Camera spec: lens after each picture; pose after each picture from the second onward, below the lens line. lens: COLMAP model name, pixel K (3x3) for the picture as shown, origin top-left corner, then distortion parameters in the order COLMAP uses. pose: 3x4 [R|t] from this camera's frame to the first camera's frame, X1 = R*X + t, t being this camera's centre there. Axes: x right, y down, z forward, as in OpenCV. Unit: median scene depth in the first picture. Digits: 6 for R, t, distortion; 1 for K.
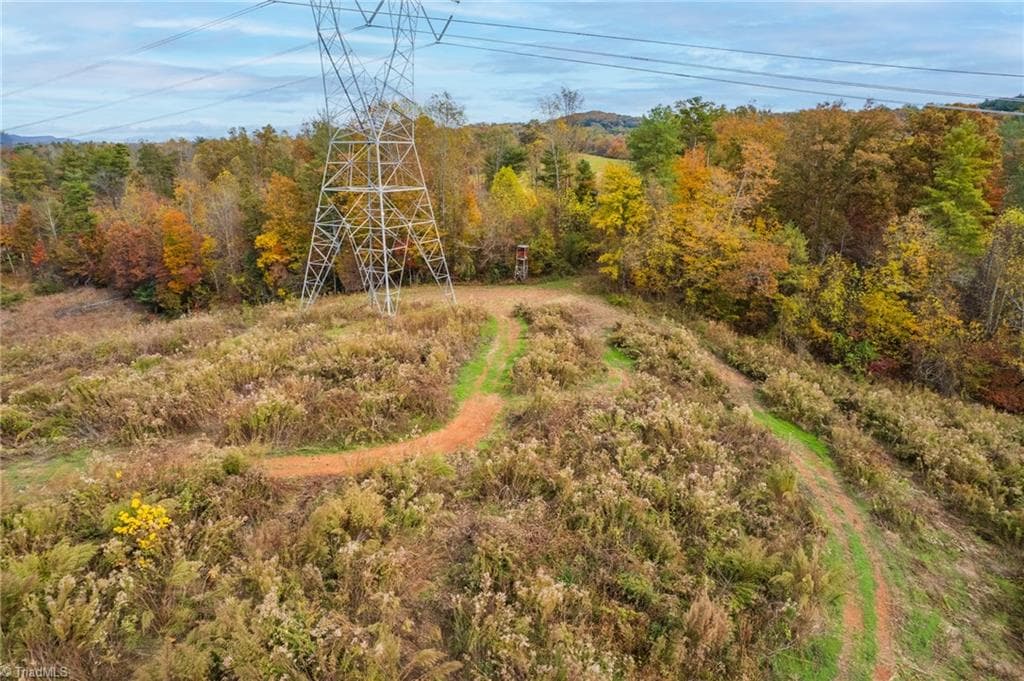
lens RADIAL K [[657.2, 0, 509.9], [0, 657.2, 340.9], [0, 0, 1]] dist [-0.085829, 0.077892]
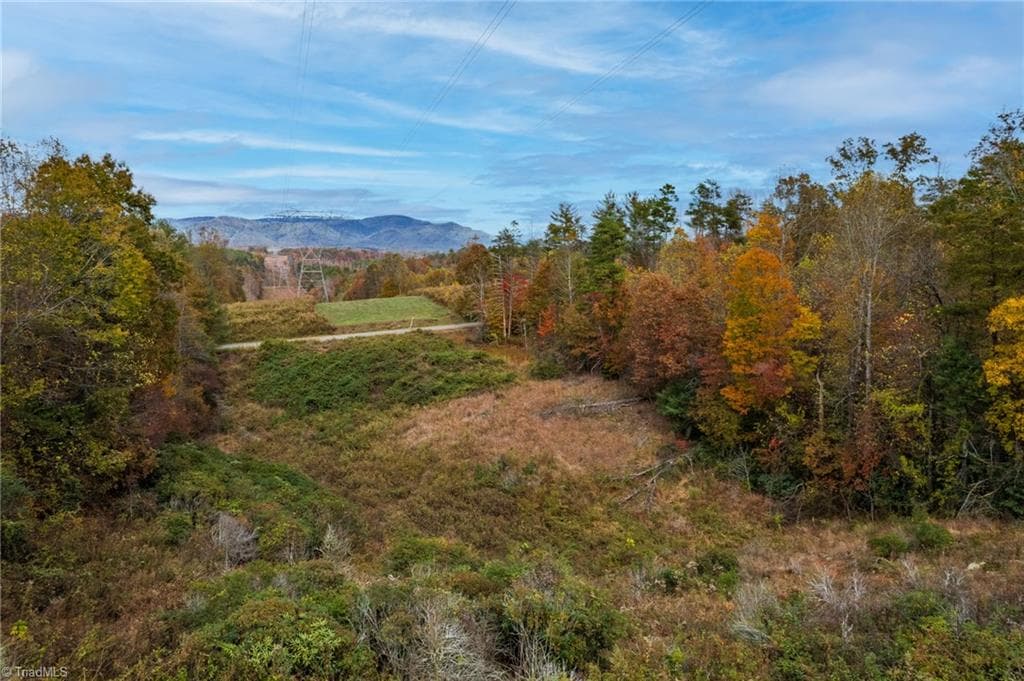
lens RADIAL K [[657.2, 0, 509.9], [0, 657.2, 340.9], [0, 0, 1]] dist [-0.085829, 0.077892]
pose [[0.738999, 0.084938, -0.668331, -0.302404], [-0.191482, 0.977589, -0.087487, -0.047592], [0.645922, 0.192626, 0.738702, 0.486164]]
